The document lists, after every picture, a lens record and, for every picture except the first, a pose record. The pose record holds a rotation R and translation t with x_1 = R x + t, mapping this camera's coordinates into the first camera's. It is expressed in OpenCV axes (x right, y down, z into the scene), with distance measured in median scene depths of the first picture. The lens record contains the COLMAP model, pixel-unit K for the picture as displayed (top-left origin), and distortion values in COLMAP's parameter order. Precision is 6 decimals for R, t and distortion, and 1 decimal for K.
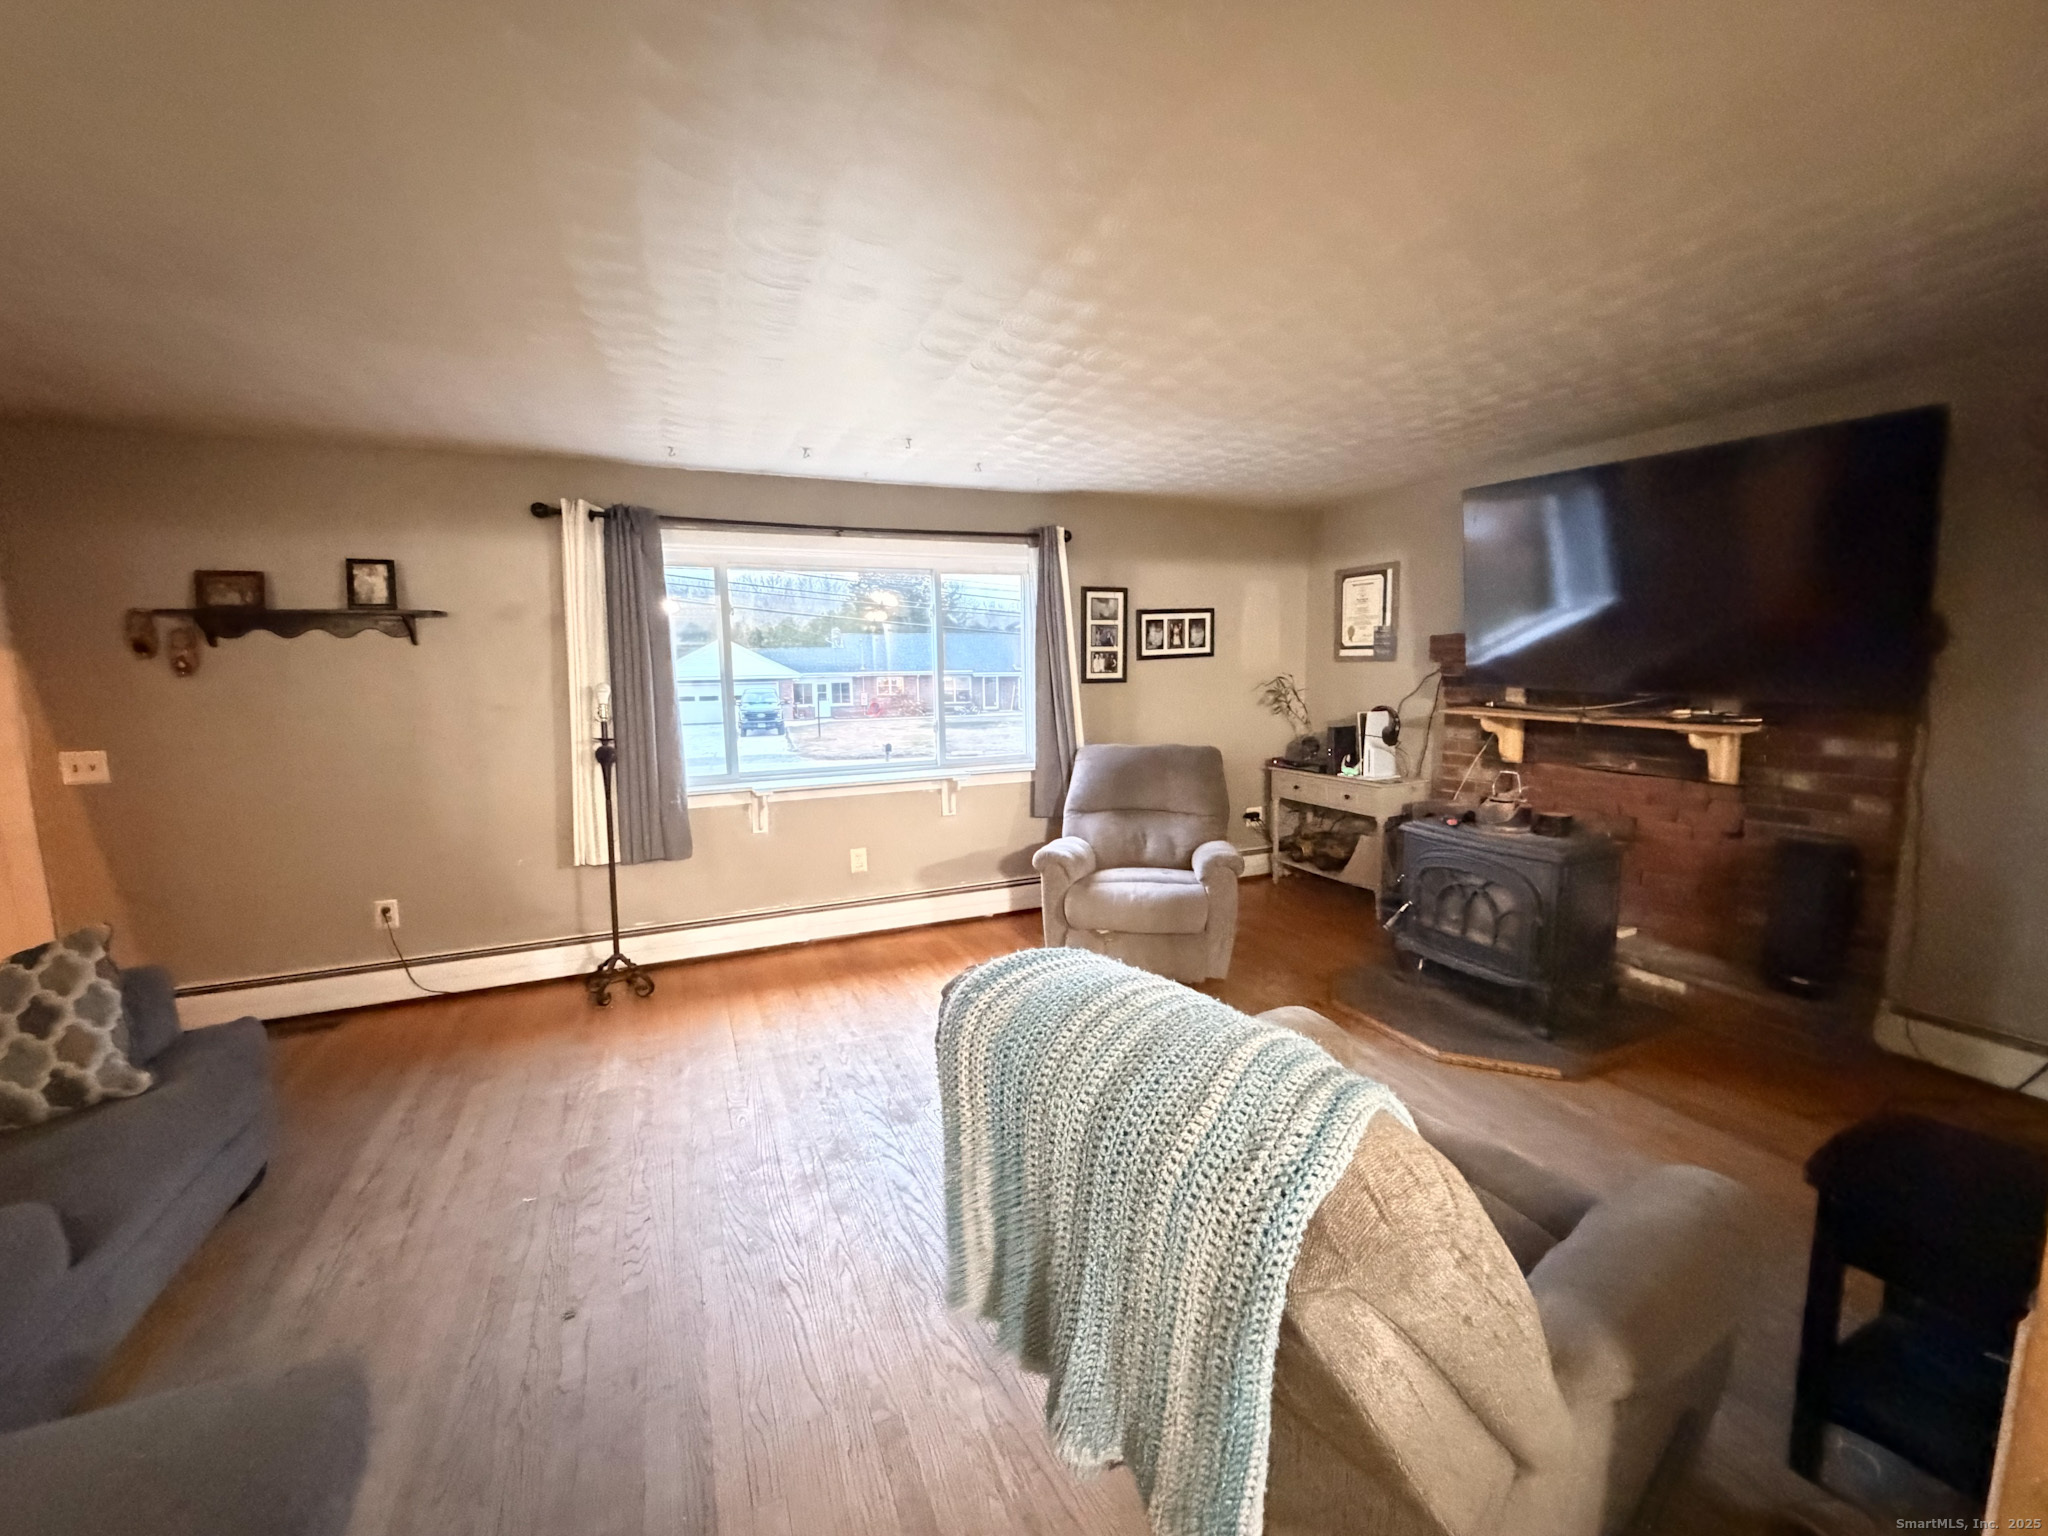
lens RADIAL K [[818.3, 0, 1022.7], [0, 818.3, 769.2], [0, 0, 1]] dist [-0.000139, -0.000035]
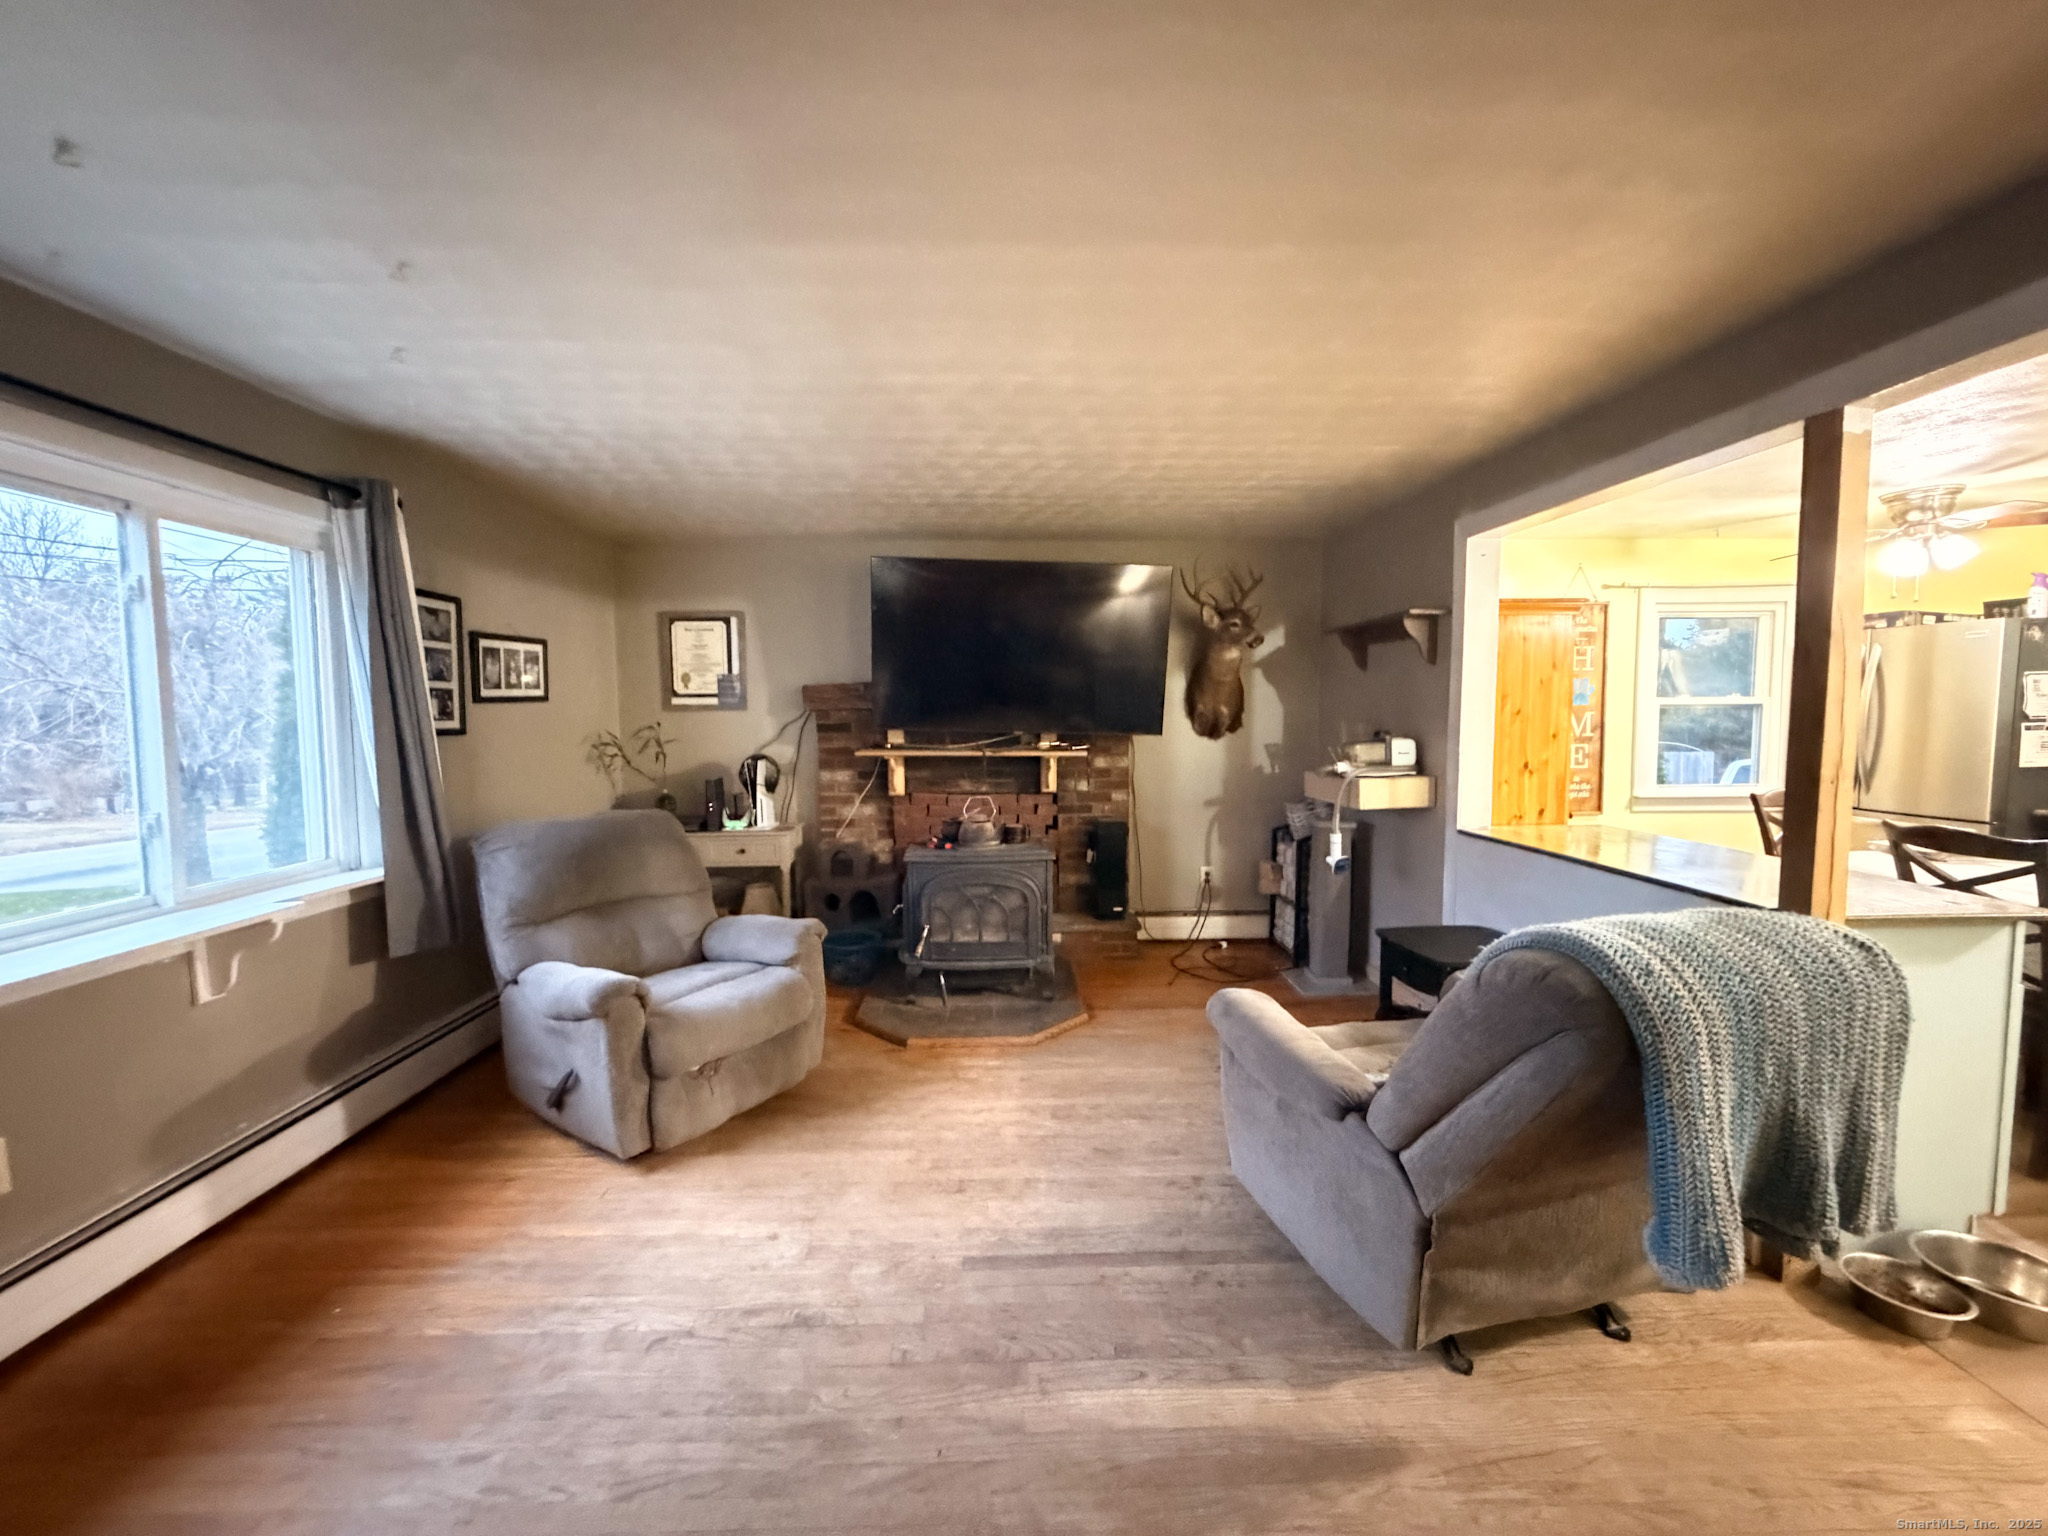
lens RADIAL K [[818.3, 0, 1022.7], [0, 818.3, 769.2], [0, 0, 1]] dist [-0.000139, -0.000035]
pose [[0.374530, -0.050831, 0.925820, -0.450729], [0.123981, 0.992275, 0.004325, -0.031153], [-0.918888, 0.113164, 0.377939, 0.428769]]
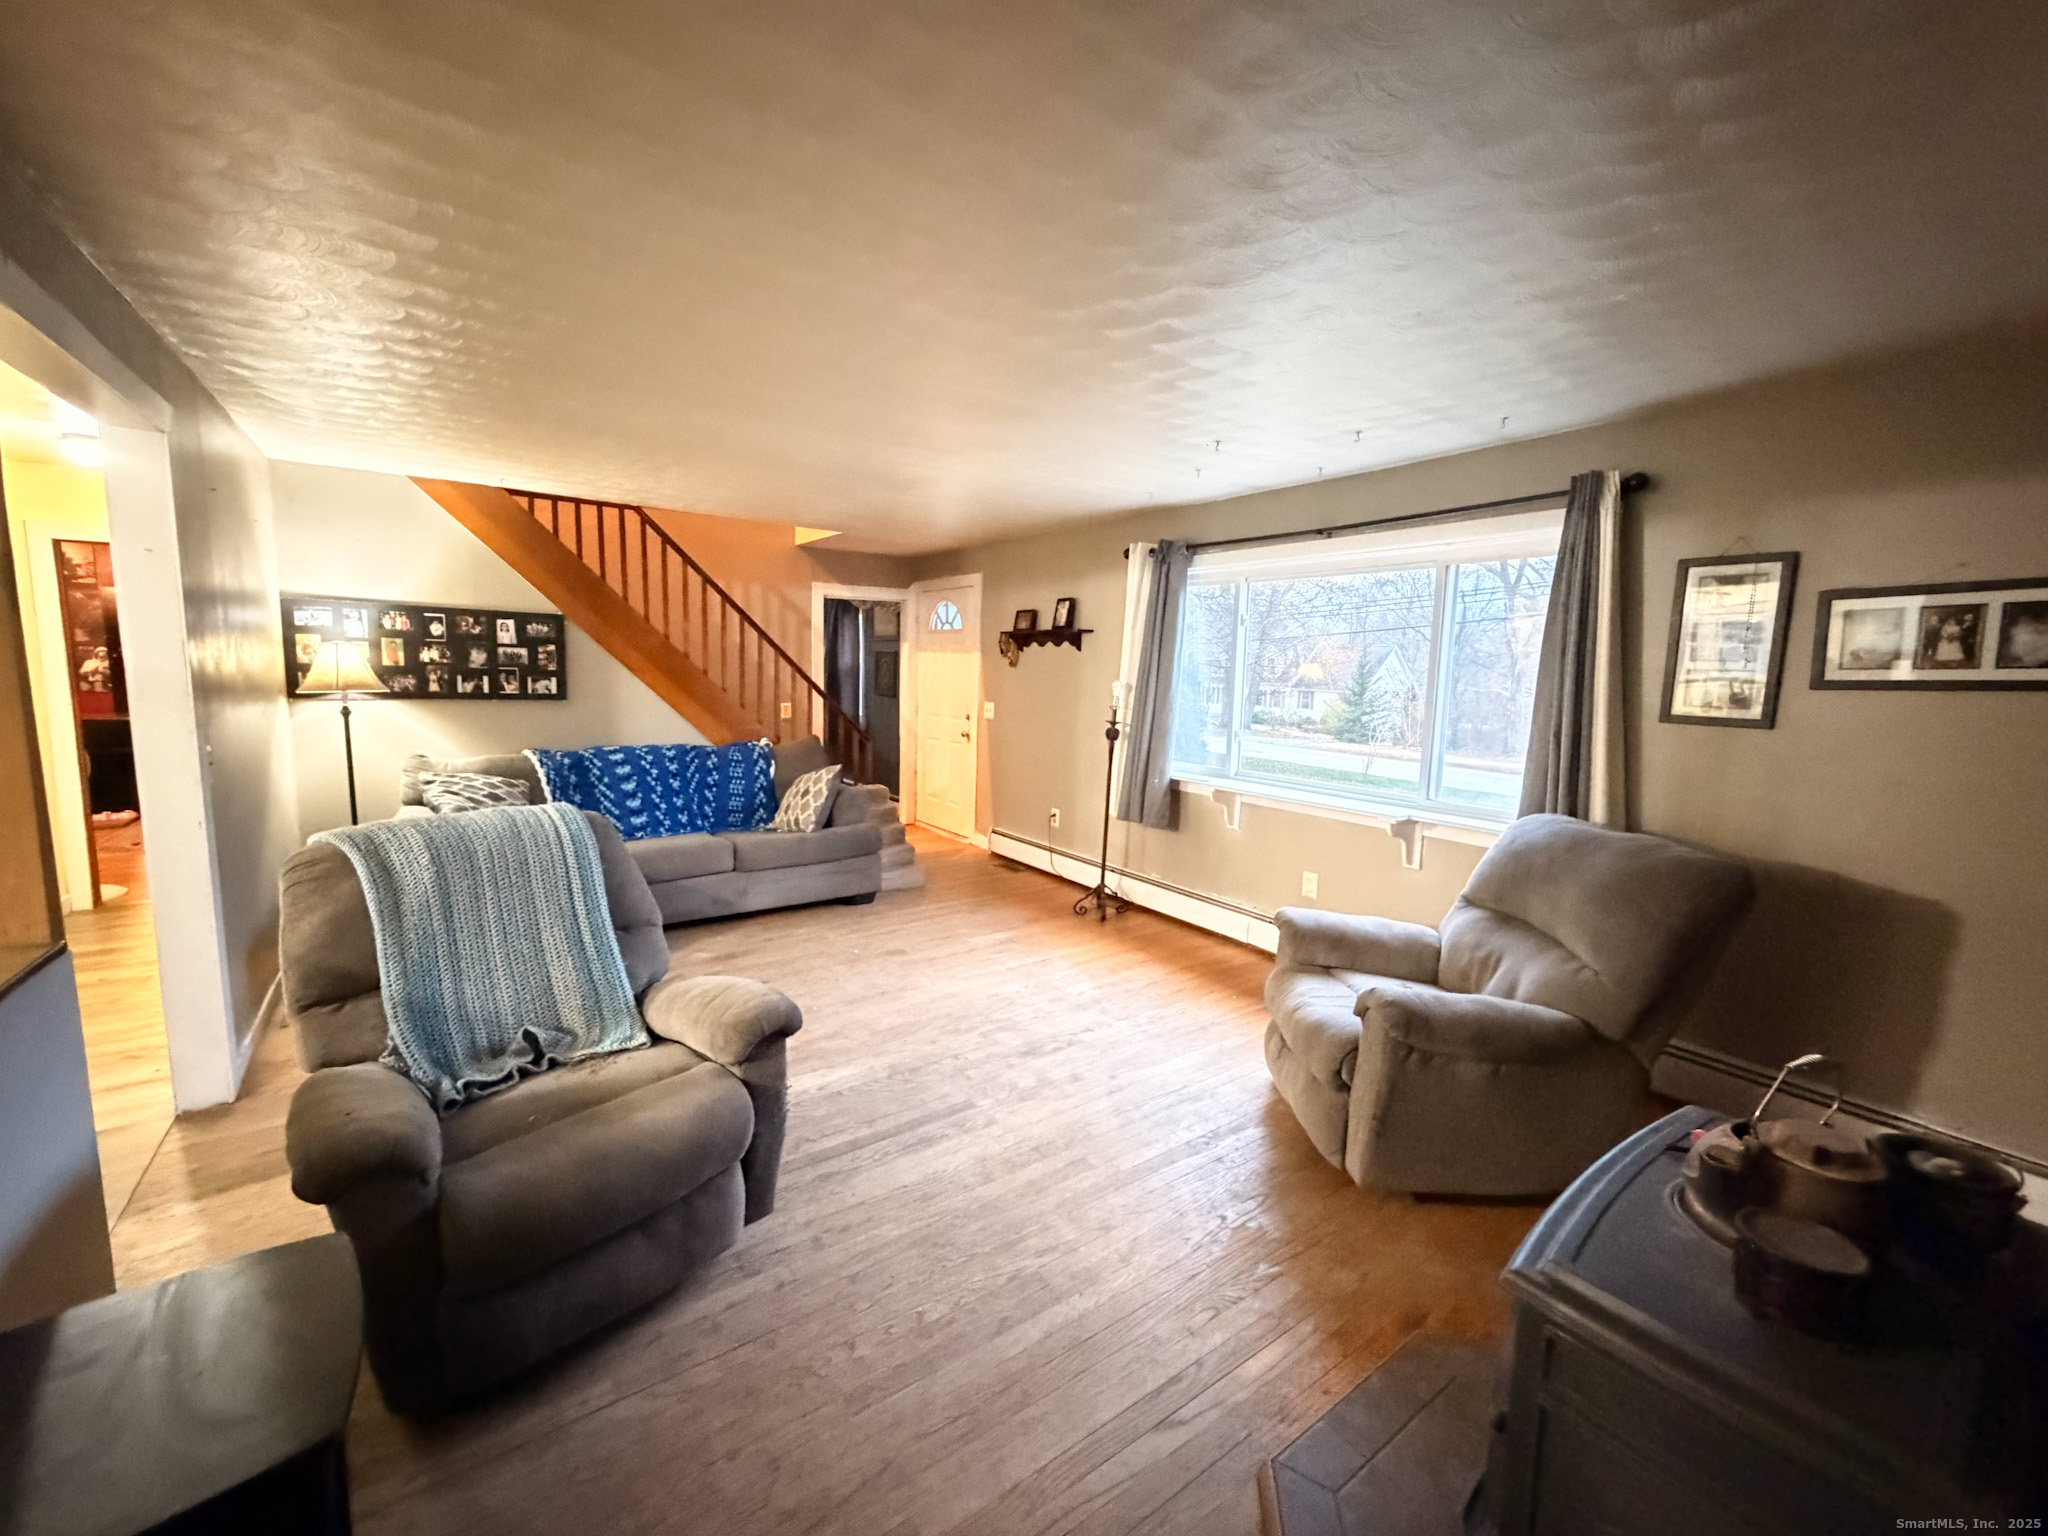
lens RADIAL K [[809.3, 0, 1024.0], [0, 809.3, 768.0], [0, 0, 1]] dist [-0.000999, -0.000157]
pose [[0.213603, 0.143621, -0.966306, 0.727467], [-0.156360, 0.981409, 0.111302, -0.085827], [0.964326, 0.127317, 0.232088, 0.553216]]
